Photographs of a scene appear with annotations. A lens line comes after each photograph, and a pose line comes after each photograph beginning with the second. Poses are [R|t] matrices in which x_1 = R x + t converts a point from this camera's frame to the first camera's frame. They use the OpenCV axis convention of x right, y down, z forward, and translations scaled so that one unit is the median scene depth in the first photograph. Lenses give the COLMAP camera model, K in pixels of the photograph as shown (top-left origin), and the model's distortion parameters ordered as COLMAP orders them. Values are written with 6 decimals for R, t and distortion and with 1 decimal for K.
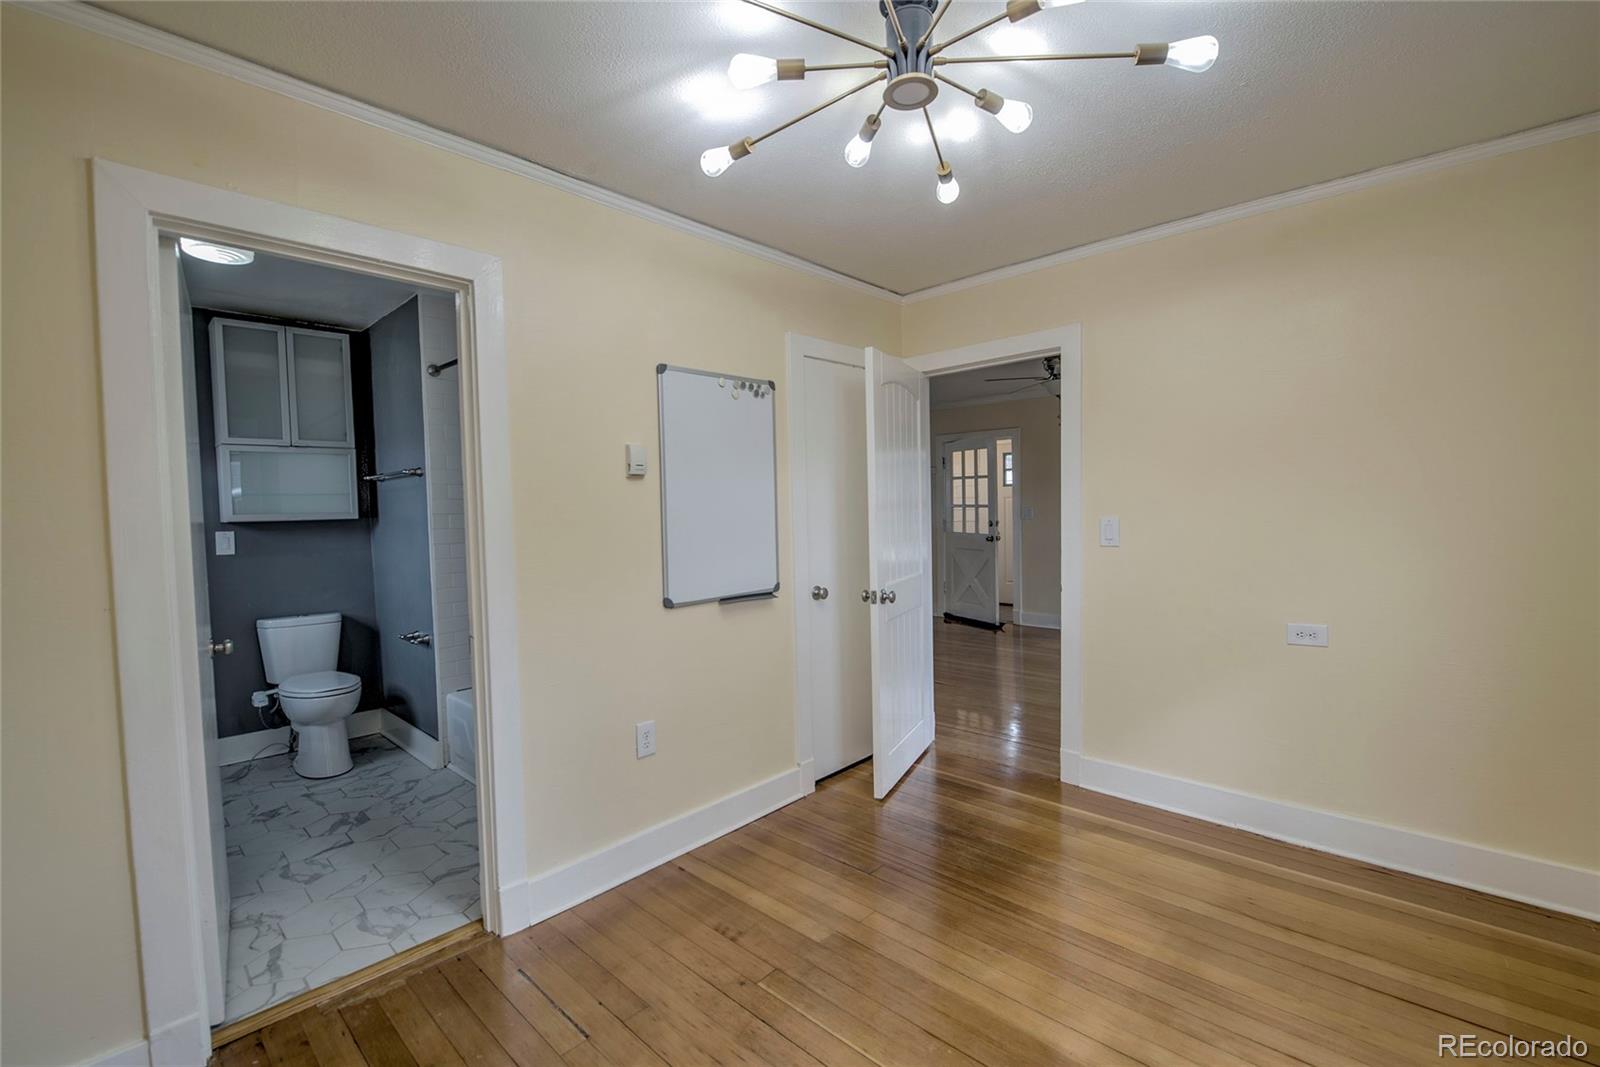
lens RADIAL K [[684.8, 0, 804.7], [0, 684.8, 537.5], [0, 0, 1]] dist [-0.011847, -0.001059]
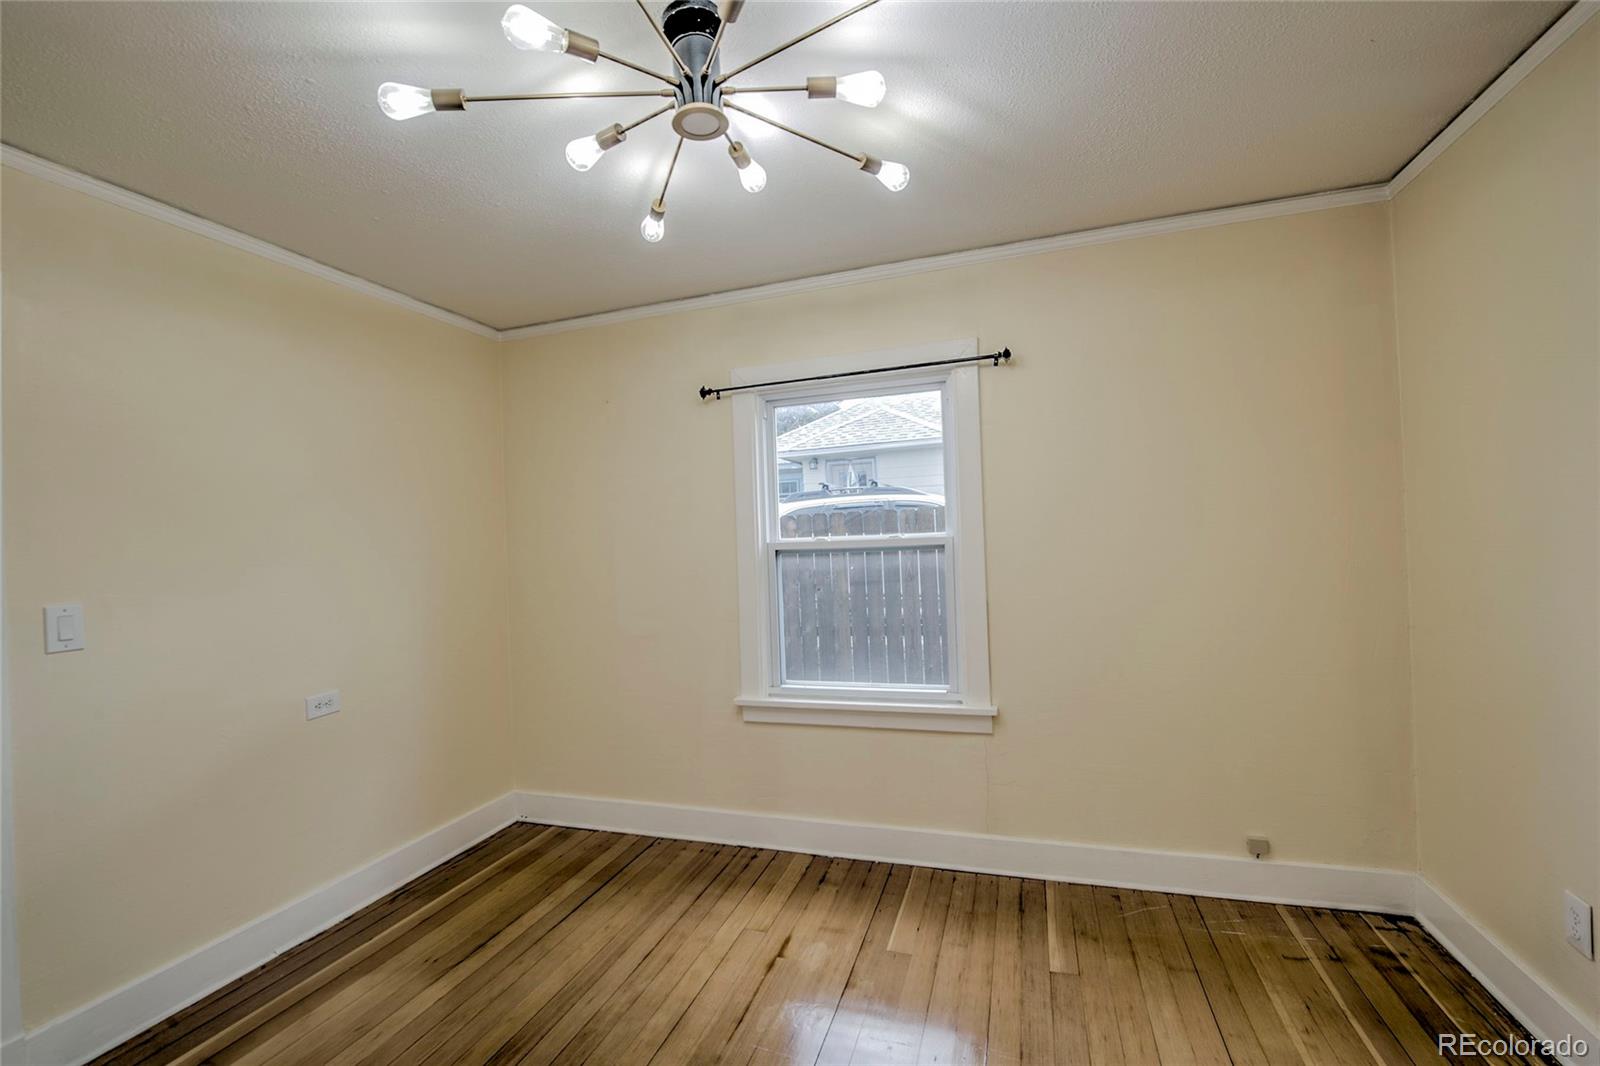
lens RADIAL K [[684.8, 0, 788.5], [0, 684.8, 529.9], [0, 0, 1]] dist [-0.011847, -0.001059]
pose [[-0.402780, 0.050294, 0.913914, -0.489734], [0.091723, 0.995681, -0.014370, -0.035398], [-0.910689, 0.078039, -0.405653, 0.849260]]
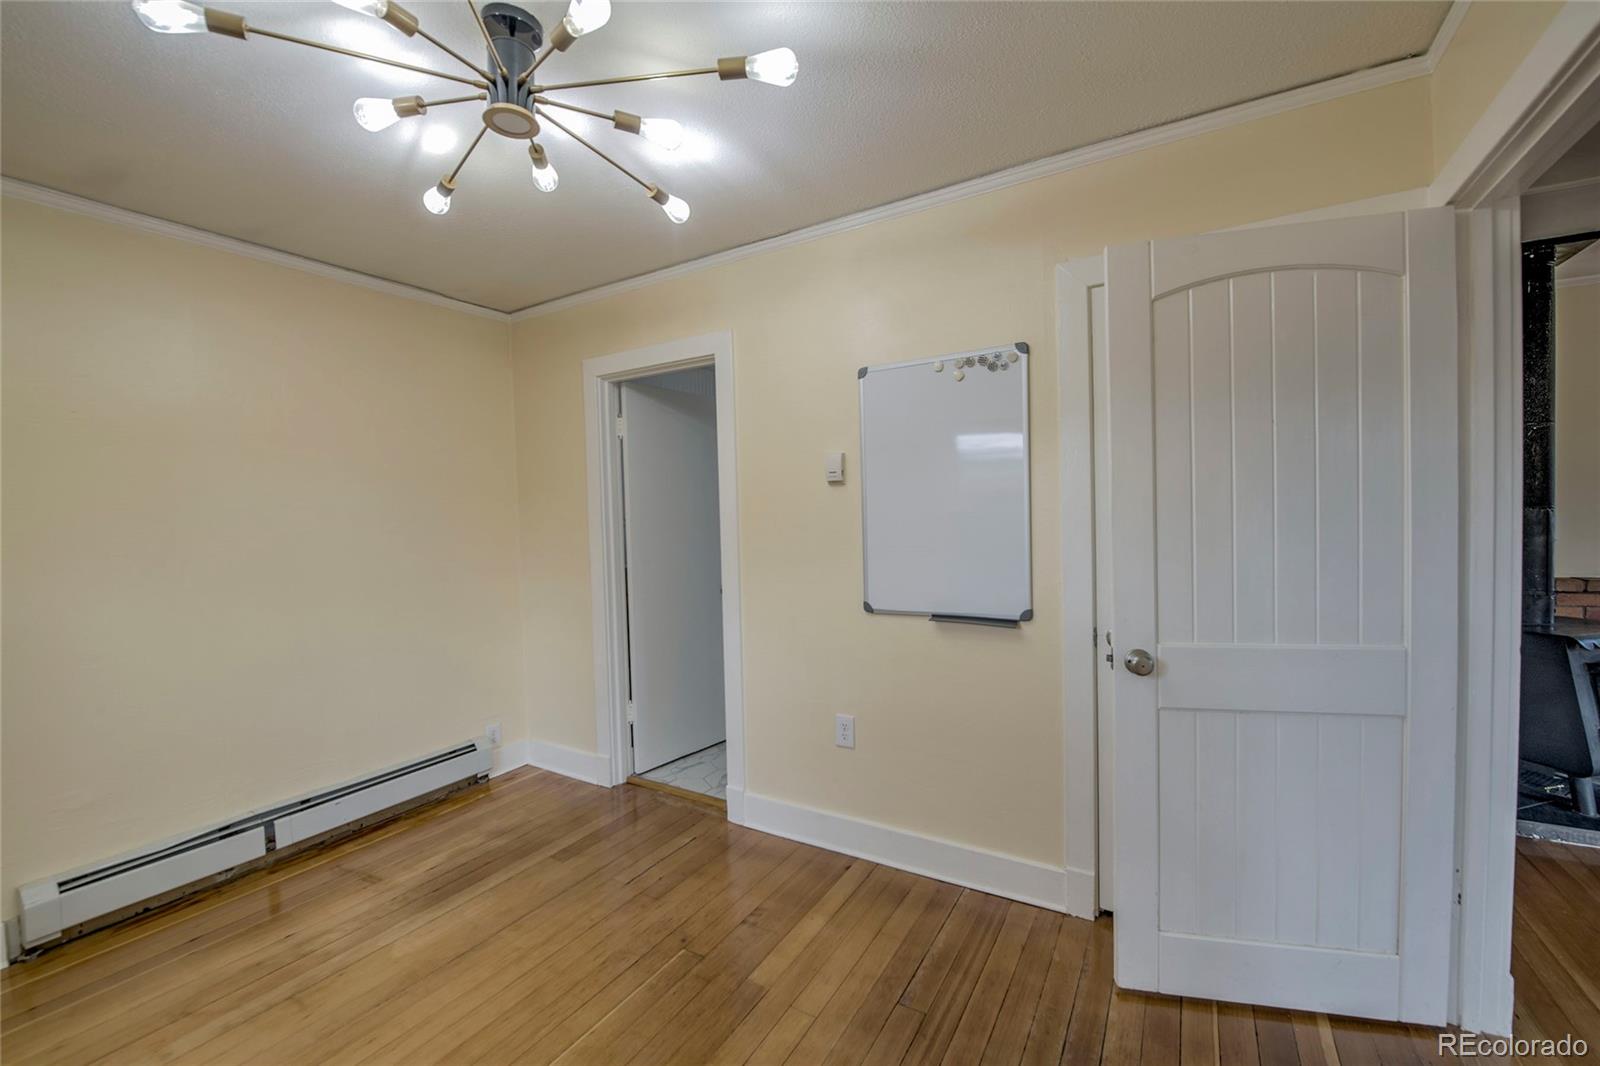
lens RADIAL K [[649.3, 0, 793.6], [0, 649.3, 541.4], [0, 0, 1]] dist [-0.010923, -0.003512]
pose [[0.202136, 0.054433, -0.977844, 0.783130], [-0.022565, 0.998448, 0.050915, -0.051831], [0.979098, 0.011774, 0.203050, 0.782028]]
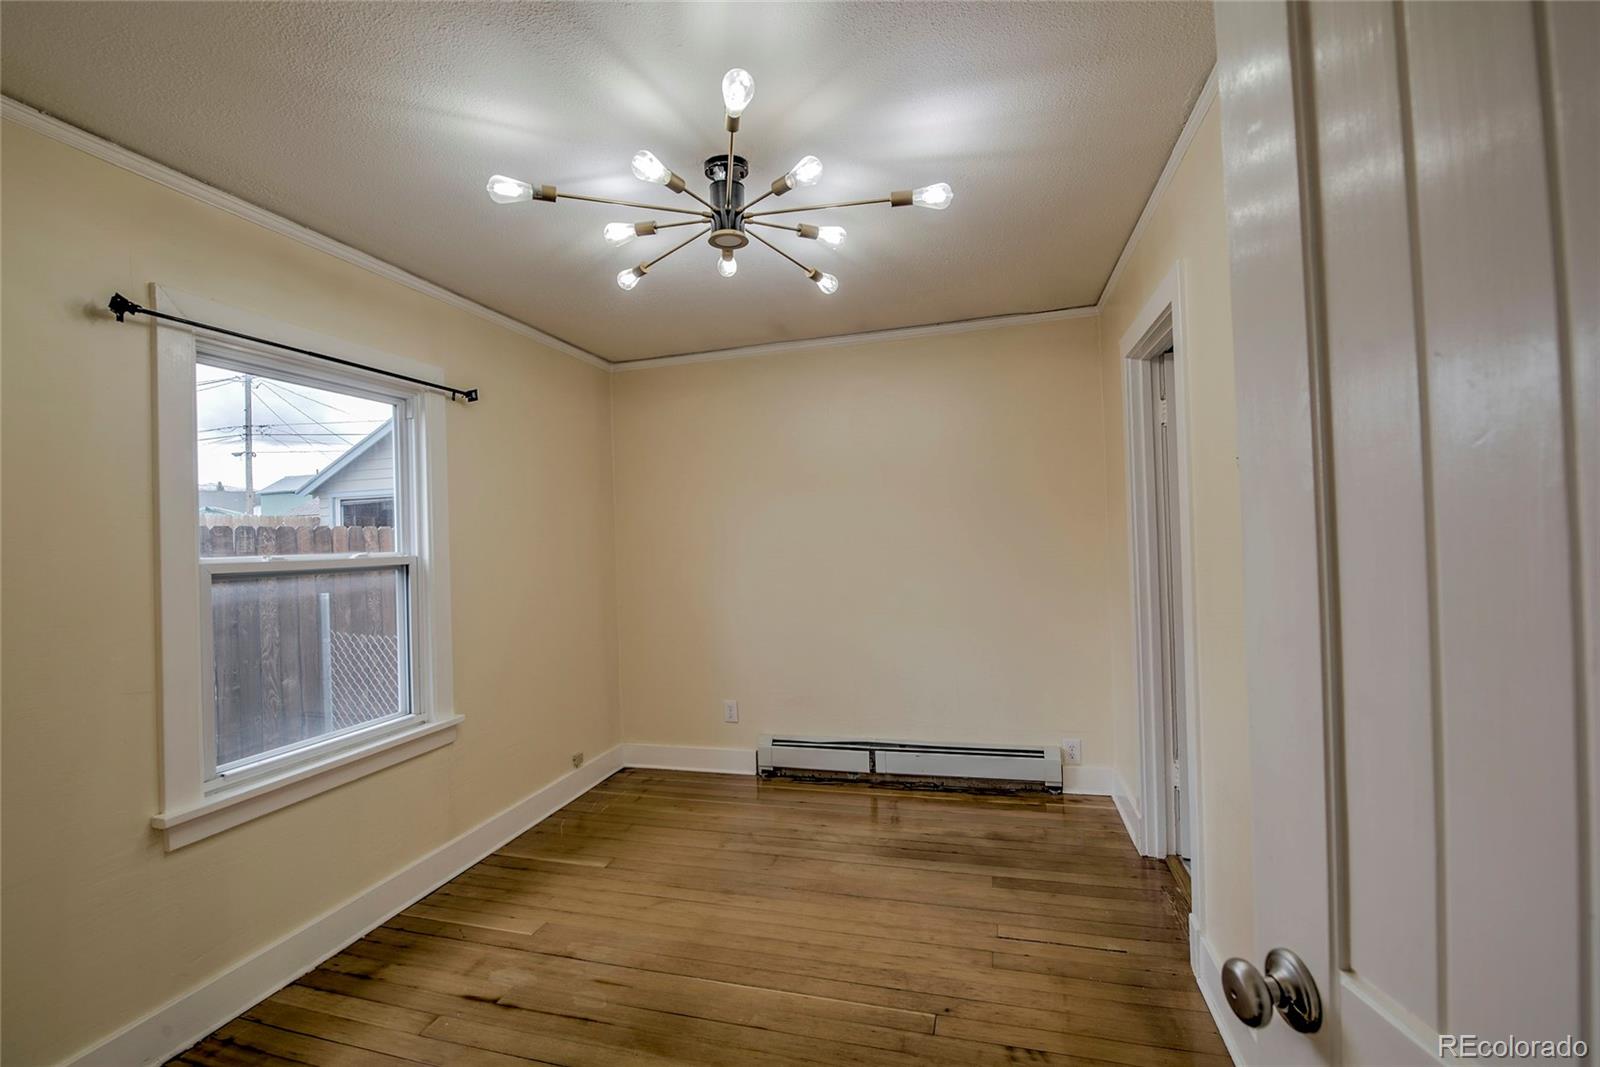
lens RADIAL K [[684.8, 0, 800.8], [0, 684.8, 526.0], [0, 0, 1]] dist [-0.011847, -0.001059]
pose [[-0.887988, 0.042275, -0.457919, 0.438013], [0.031067, 0.999005, 0.031982, -0.084126], [0.458815, 0.014173, -0.888419, 1.466063]]
